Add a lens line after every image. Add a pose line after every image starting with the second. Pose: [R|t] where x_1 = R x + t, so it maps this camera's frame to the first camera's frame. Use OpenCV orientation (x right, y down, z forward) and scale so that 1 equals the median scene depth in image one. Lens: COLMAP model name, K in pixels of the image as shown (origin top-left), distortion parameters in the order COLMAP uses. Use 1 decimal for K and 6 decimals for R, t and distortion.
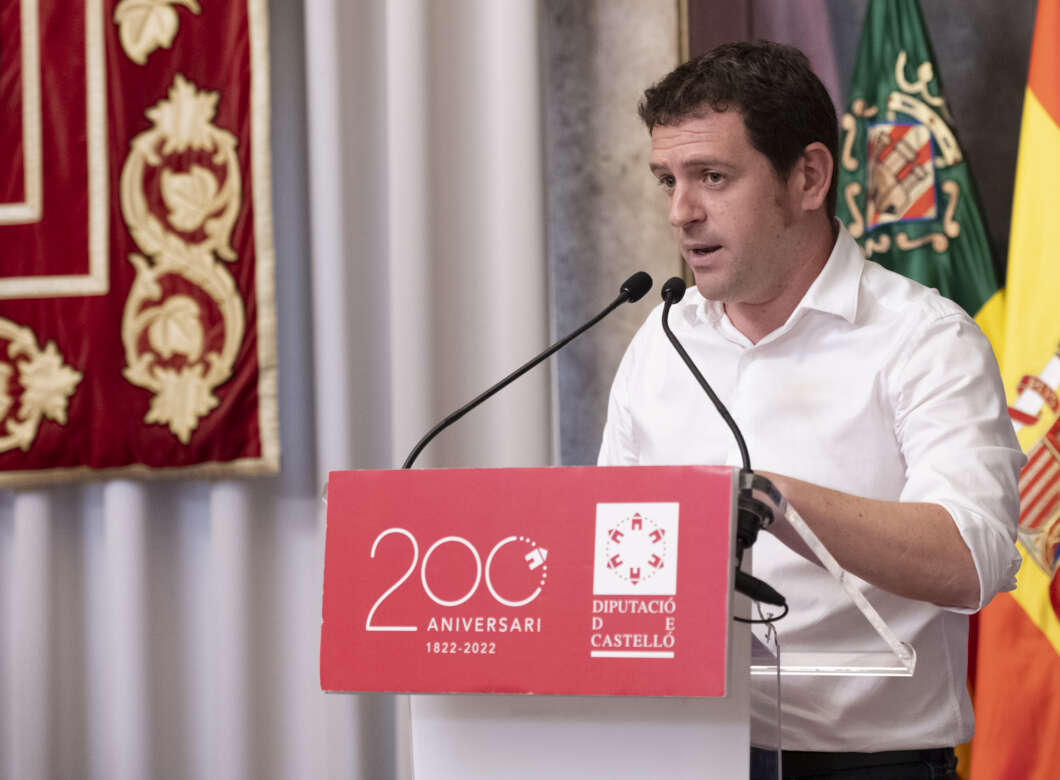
lens RADIAL K [[3495.4, 0, 530.3], [0, 3495.4, 389.7], [0, 0, 1]] dist [0.095946, 0.000000]
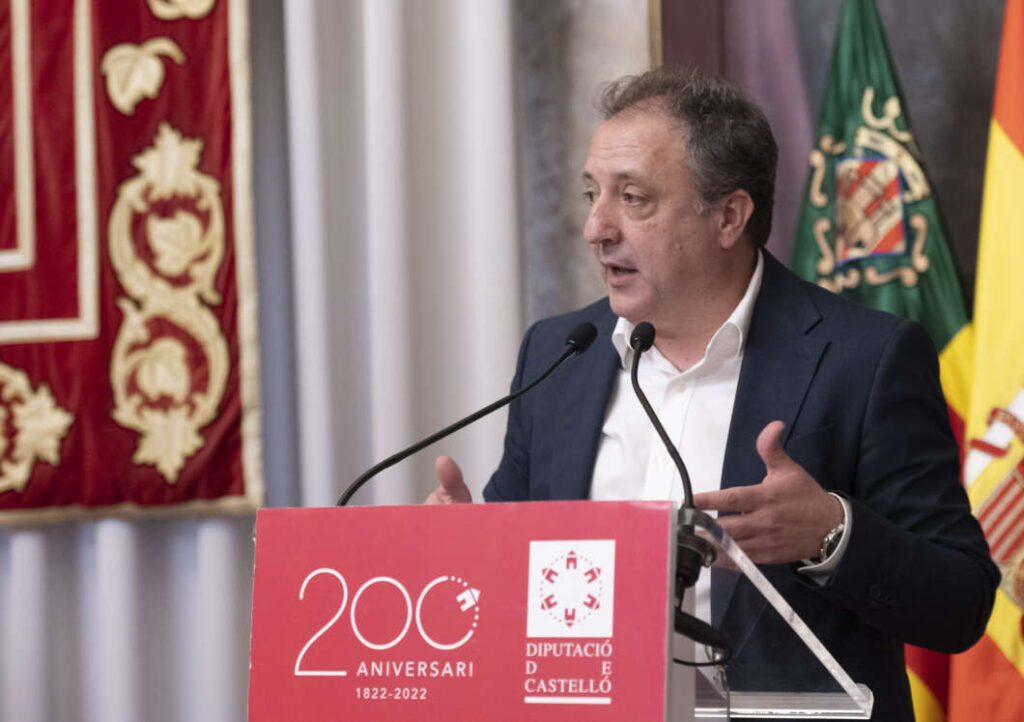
lens RADIAL K [[3063.9, 0, 471.1], [0, 3063.9, 379.8], [0, 0, 1]] dist [0.081089, 0.000000]
pose [[0.999202, -0.009497, -0.038792, 0.025266], [0.008801, 0.999798, -0.018082, 0.002391], [0.038956, 0.017726, 0.999084, 0.114818]]
